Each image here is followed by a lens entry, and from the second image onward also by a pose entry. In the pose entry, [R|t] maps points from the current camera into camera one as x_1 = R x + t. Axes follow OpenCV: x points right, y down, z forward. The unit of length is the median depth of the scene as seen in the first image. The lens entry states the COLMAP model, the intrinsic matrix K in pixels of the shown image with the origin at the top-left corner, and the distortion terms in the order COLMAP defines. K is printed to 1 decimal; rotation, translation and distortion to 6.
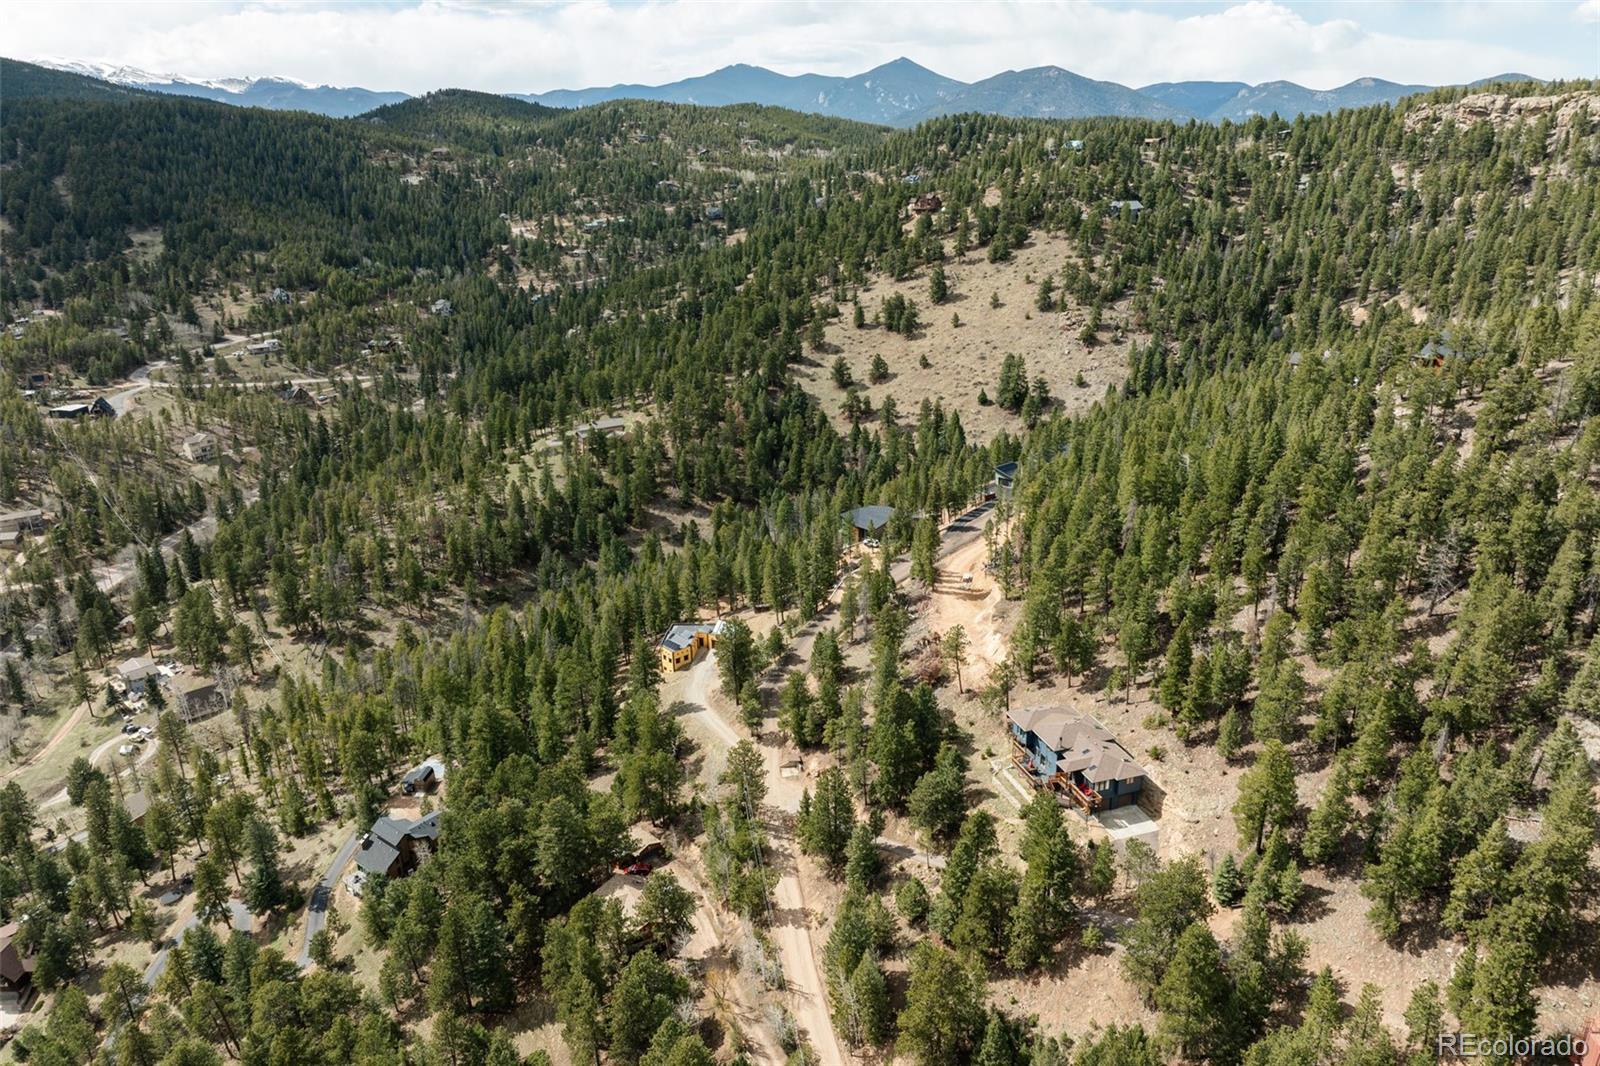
lens RADIAL K [[1115.8, 0, 800.0], [0, 1115.8, 533.0], [0, 0, 1]] dist [-0.034567, -0.004035]
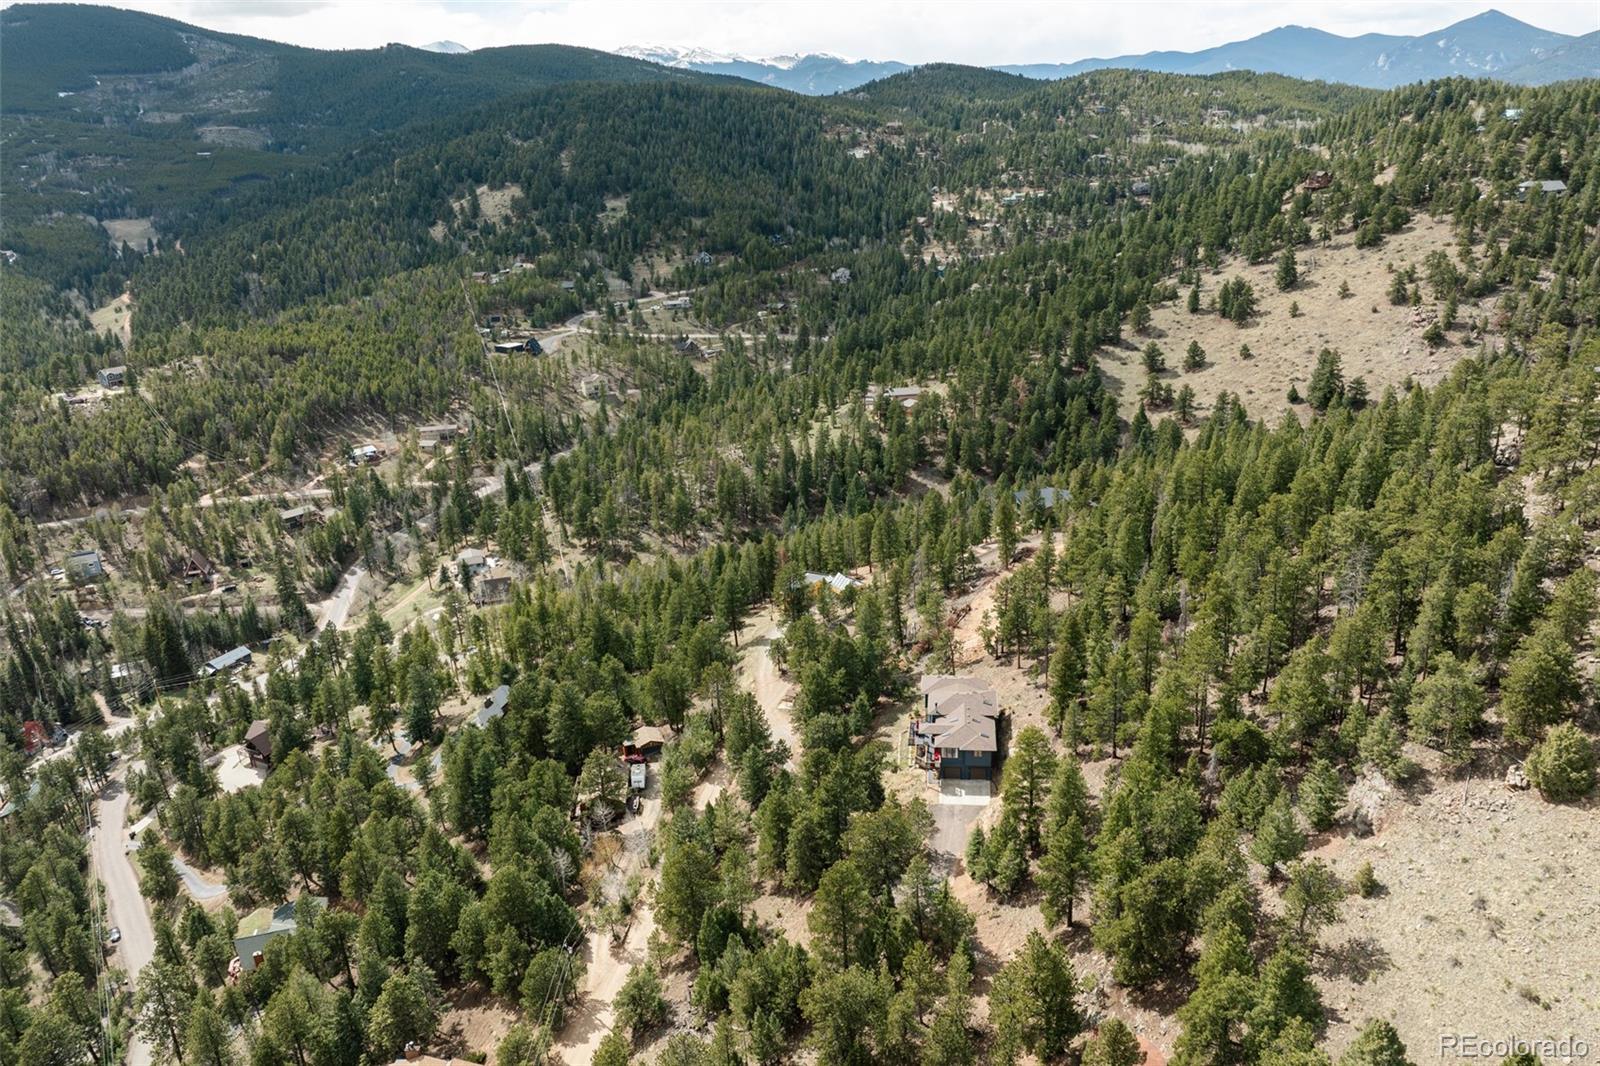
lens RADIAL K [[1133.5, 0, 800.0], [0, 1133.5, 533.0], [0, 0, 1]] dist [-0.039099, -0.004852]
pose [[0.909222, 0.125443, -0.396962, 0.145114], [-0.118120, 0.992070, 0.042955, -0.000679], [0.399202, 0.007834, 0.916829, -0.005258]]
